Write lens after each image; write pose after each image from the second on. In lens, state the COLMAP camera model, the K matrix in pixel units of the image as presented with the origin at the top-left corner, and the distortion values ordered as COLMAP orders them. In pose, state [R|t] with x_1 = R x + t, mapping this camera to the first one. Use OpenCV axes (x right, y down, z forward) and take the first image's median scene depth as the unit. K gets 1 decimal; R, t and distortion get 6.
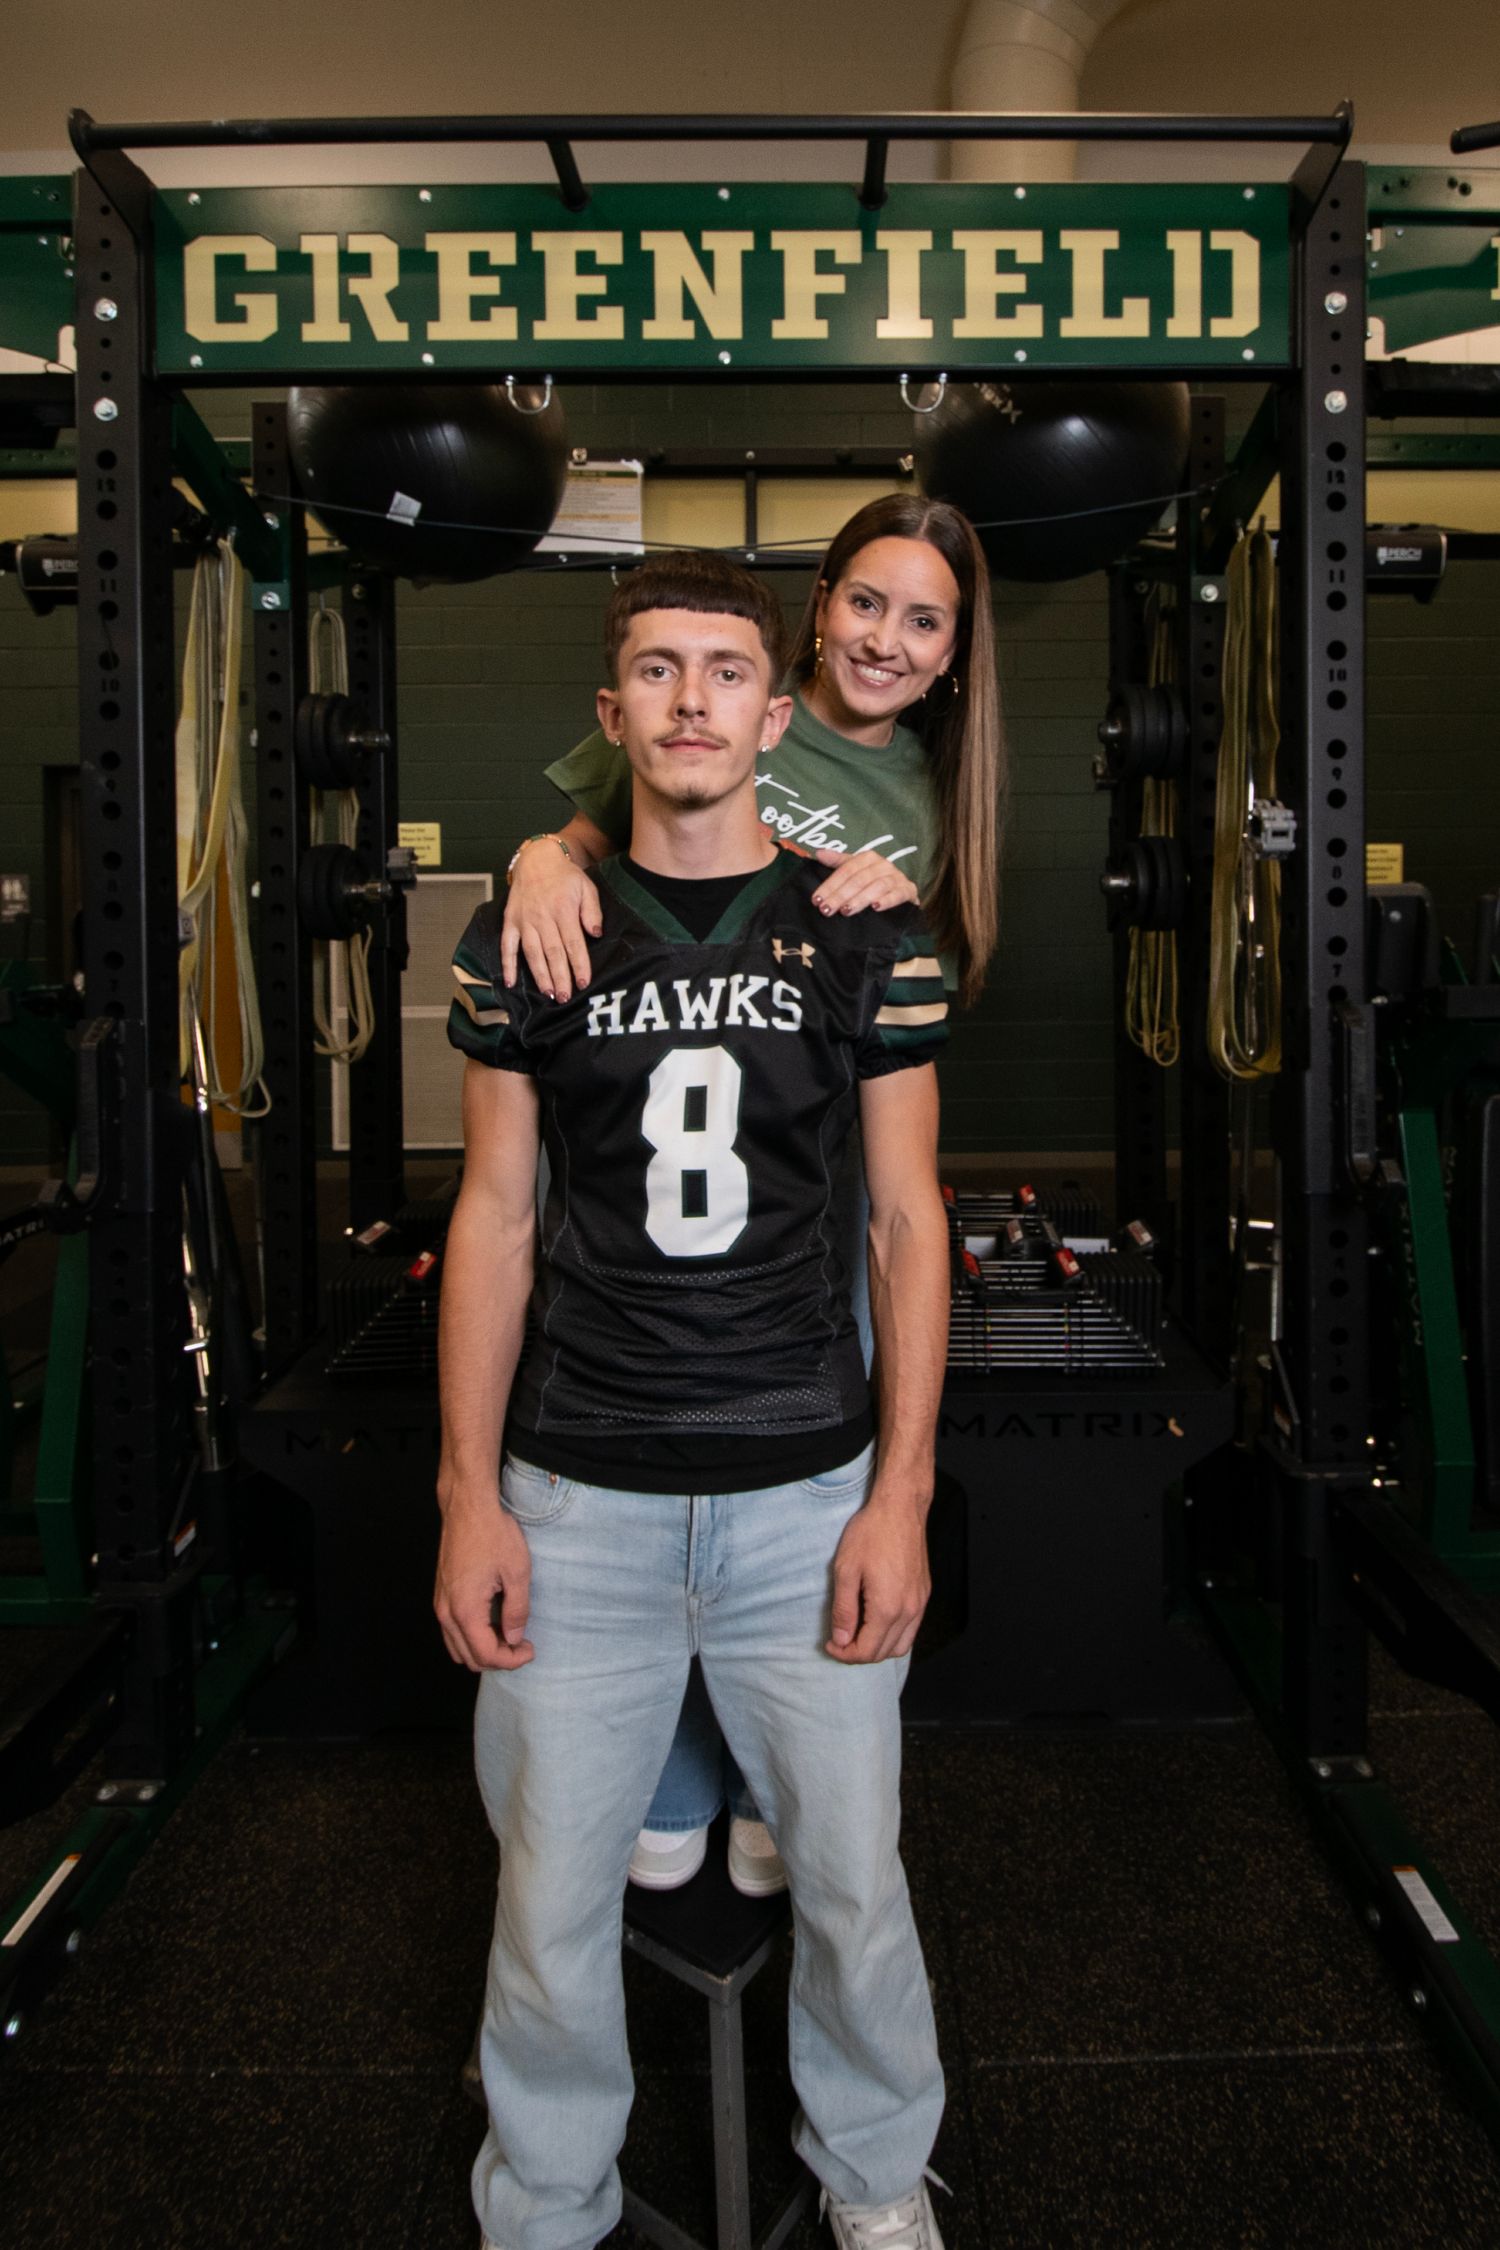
lens RADIAL K [[1099.0, 0, 824.2], [0, 1099.0, 925.9], [0, 0, 1]] dist [0.013440, -0.019477]
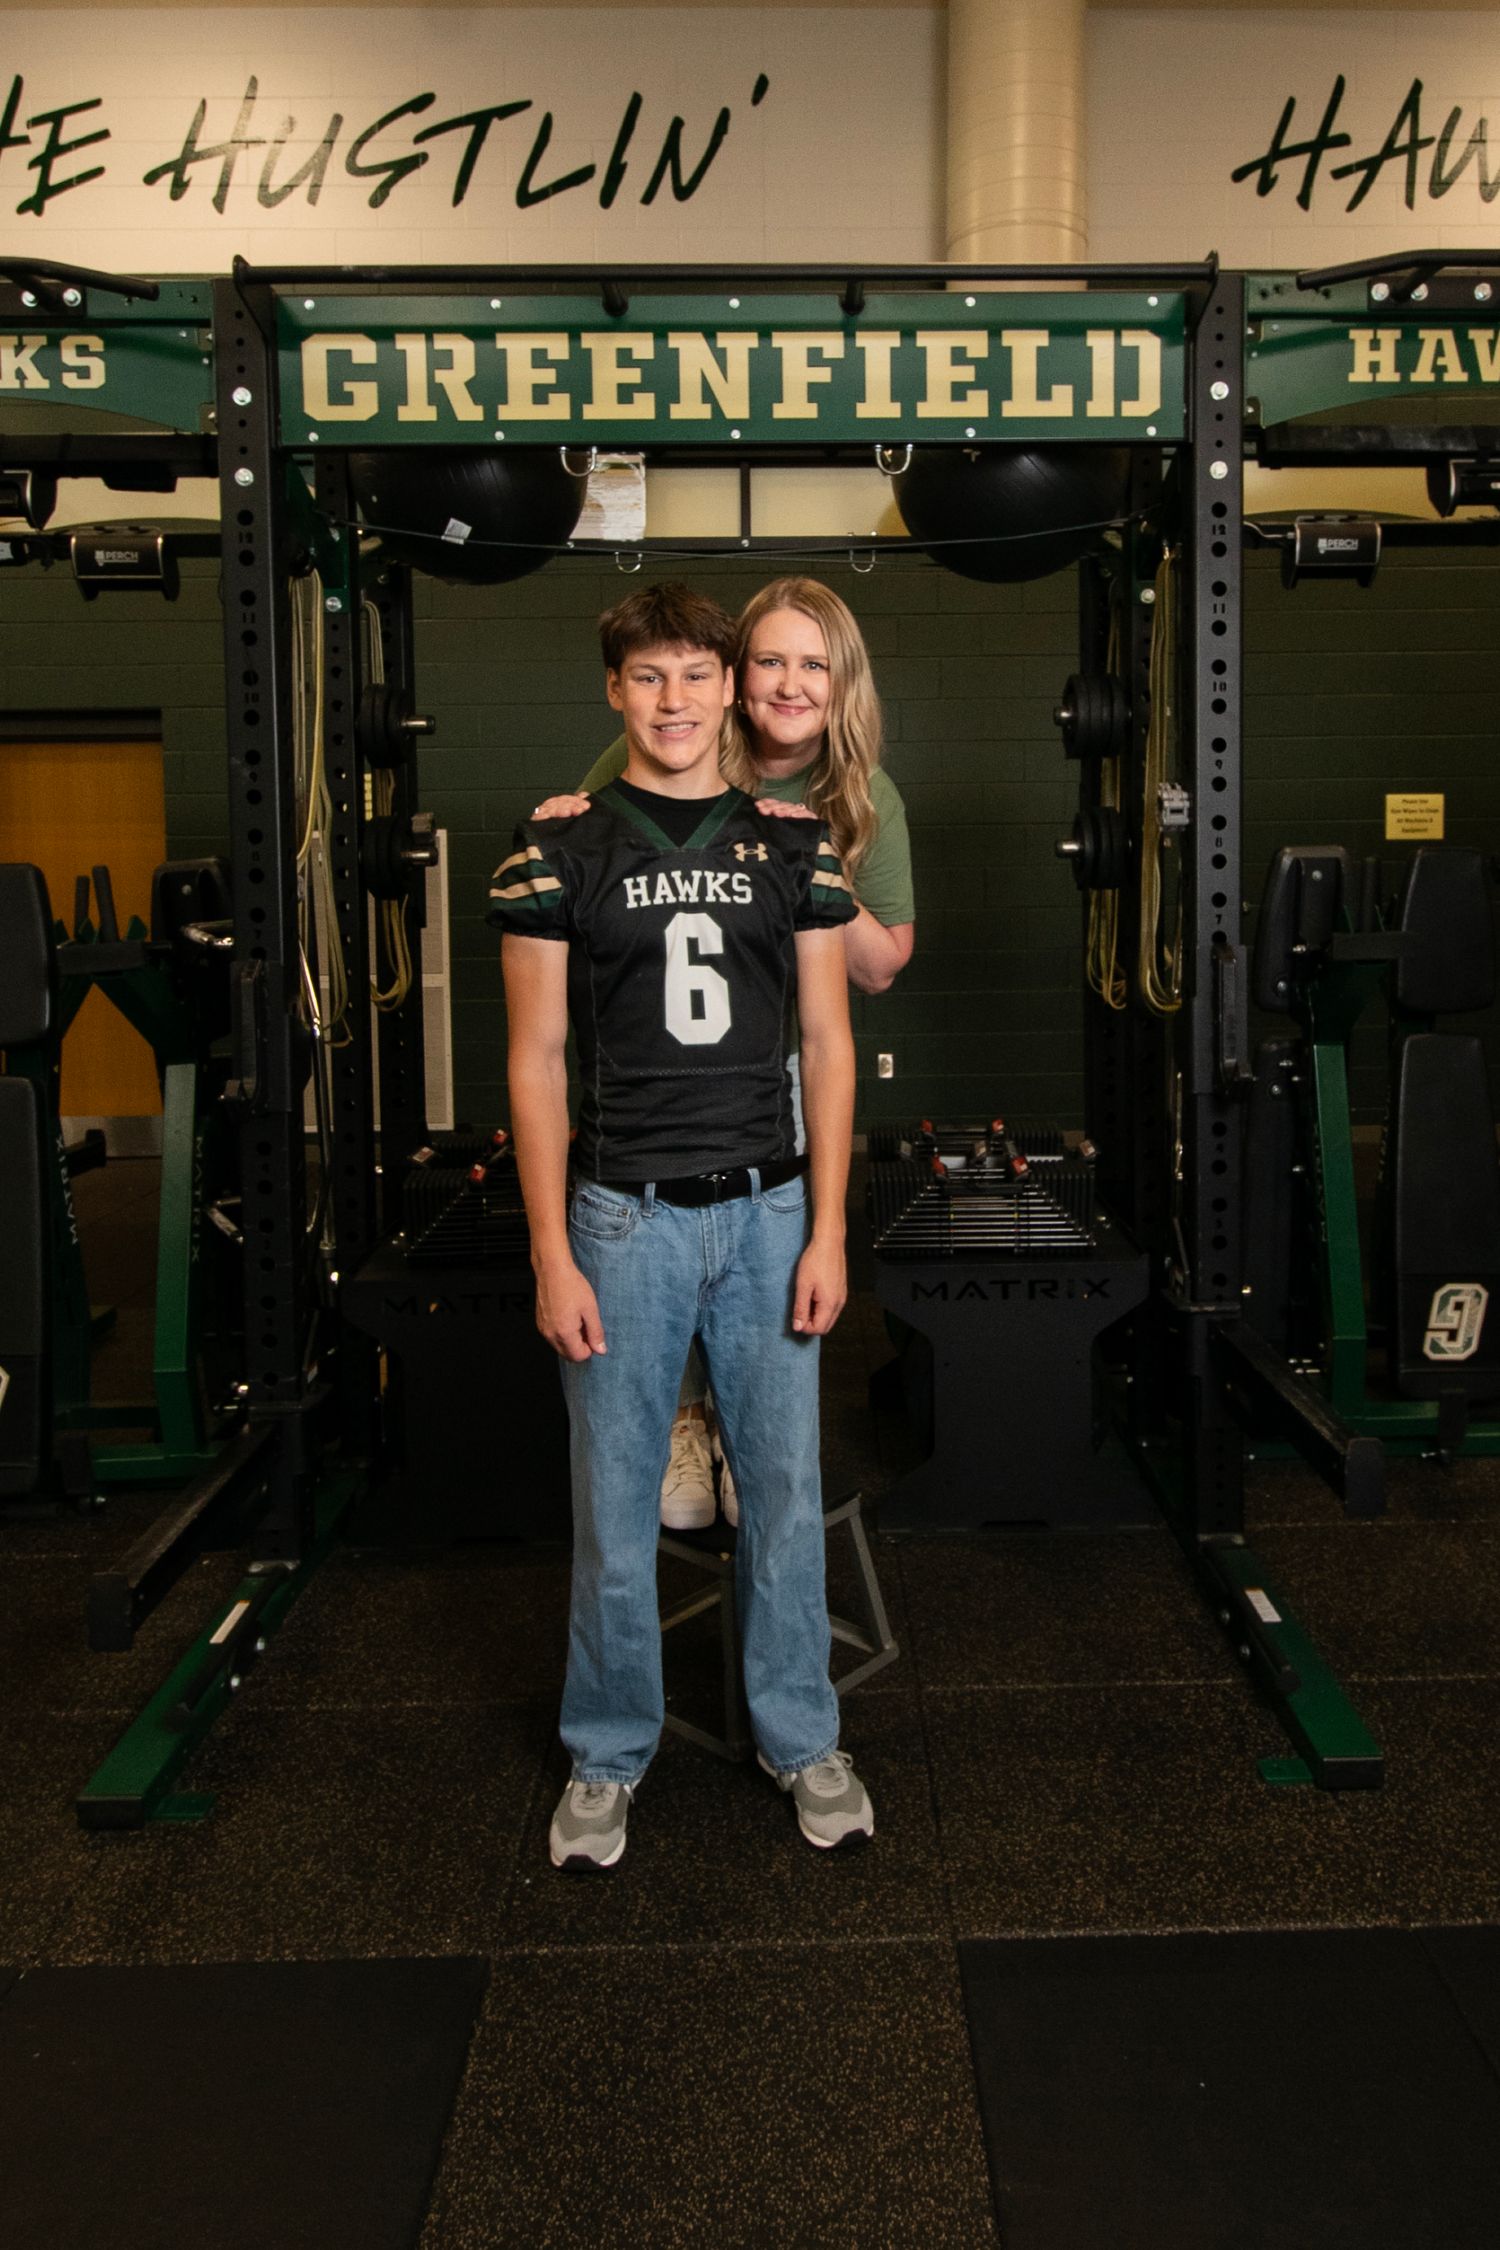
lens RADIAL K [[1447.6, 0, 828.0], [0, 1447.6, 929.4], [0, 0, 1]] dist [0.015390, -0.019603]
pose [[0.999912, -0.003848, 0.012697, -0.007852], [0.003456, 0.999522, 0.030736, -0.000879], [-0.012809, -0.030689, 0.999447, -0.669451]]
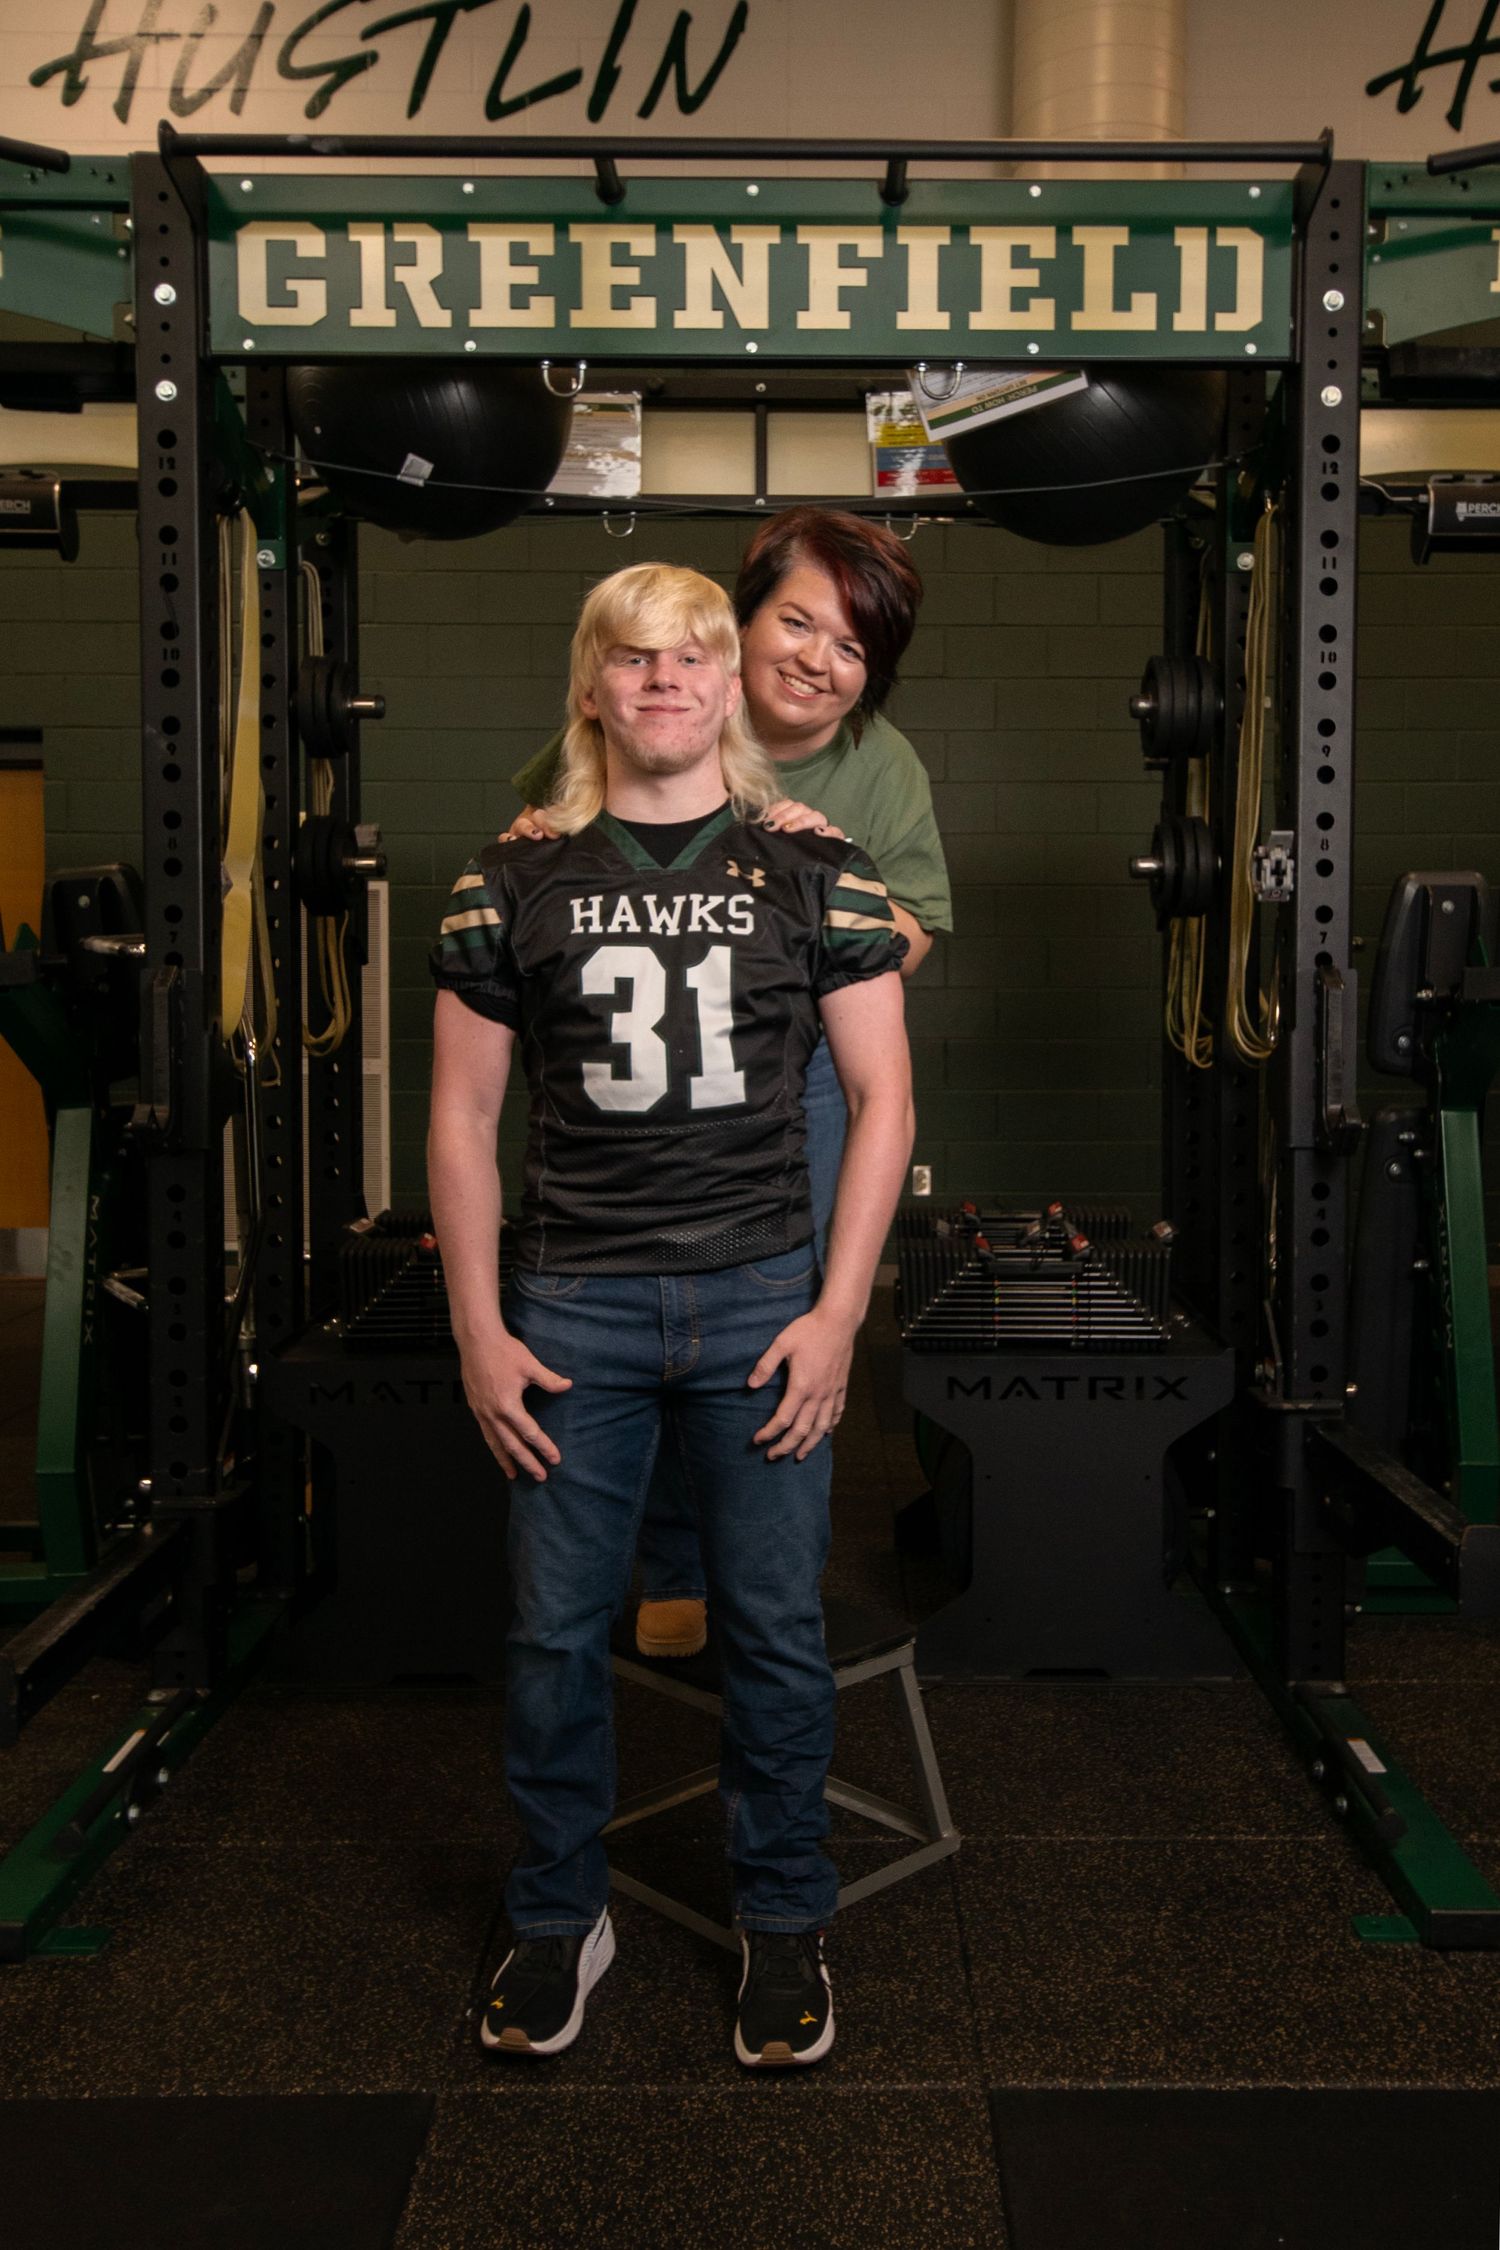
lens RADIAL K [[1814.0, 0, 828.6], [0, 1814.0, 1050.7], [0, 0, 1]] dist [0.017624, -0.002215]
pose [[0.999934, 0.011460, -0.000849, -0.007615], [-0.011436, 0.999643, 0.024131, 0.112256], [0.001126, -0.024120, 0.999708, -0.748264]]
